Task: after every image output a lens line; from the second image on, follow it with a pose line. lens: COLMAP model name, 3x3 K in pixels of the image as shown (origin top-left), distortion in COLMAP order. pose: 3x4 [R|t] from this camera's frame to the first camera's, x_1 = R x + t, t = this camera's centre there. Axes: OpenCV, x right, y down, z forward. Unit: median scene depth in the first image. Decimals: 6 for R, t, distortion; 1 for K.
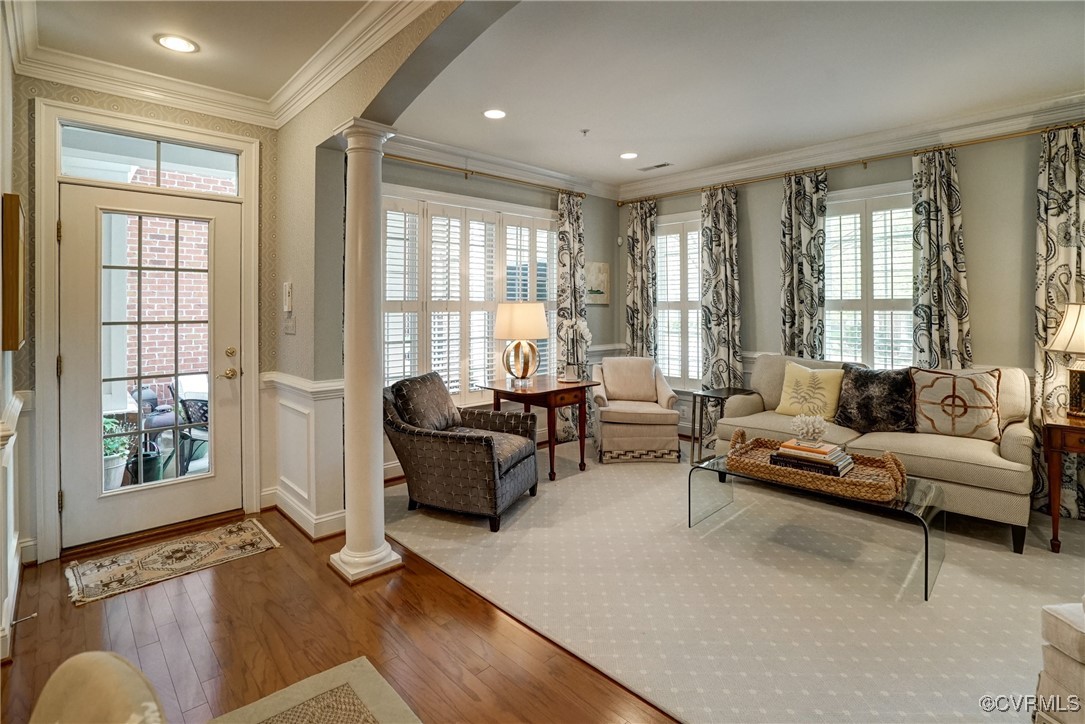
lens RADIAL K [[522.7, 0, 541.8], [0, 522.7, 299.9], [0, 0, 1]] dist [-0.059517, 0.020646]
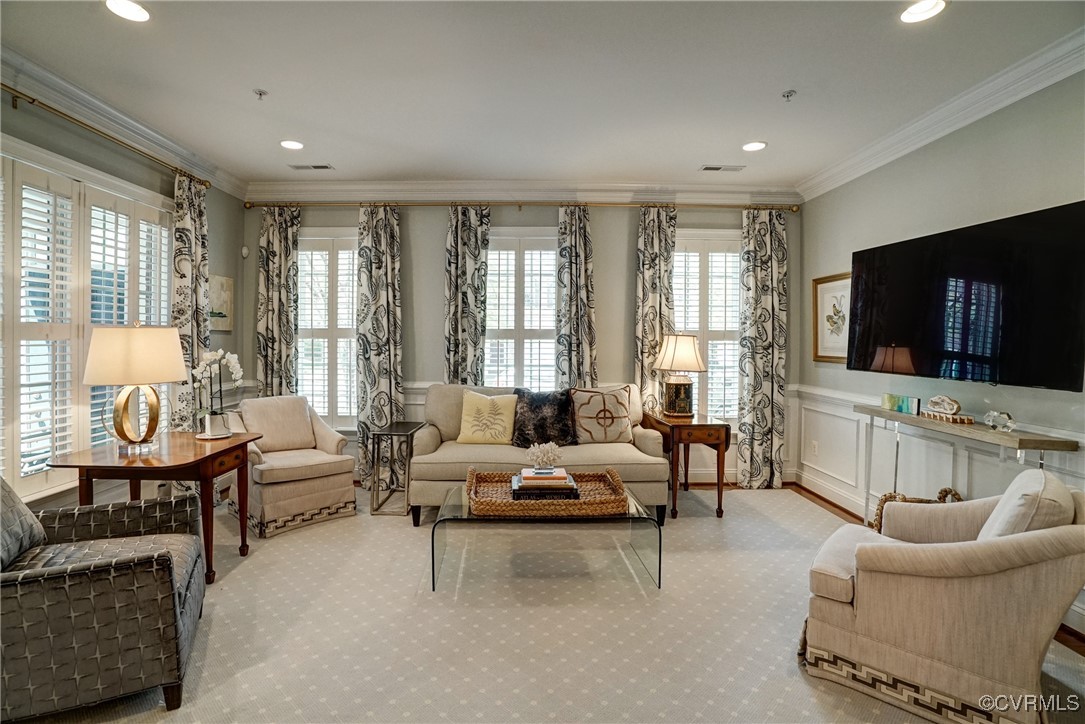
lens RADIAL K [[512.0, 0, 513.5], [0, 512.0, 337.7], [0, 0, 1]] dist [-0.055019, 0.020578]
pose [[0.695787, 0.001621, 0.718246, -0.161971], [-0.016093, 0.999782, 0.013334, 0.002605], [-0.718068, -0.020836, 0.695661, 0.228419]]
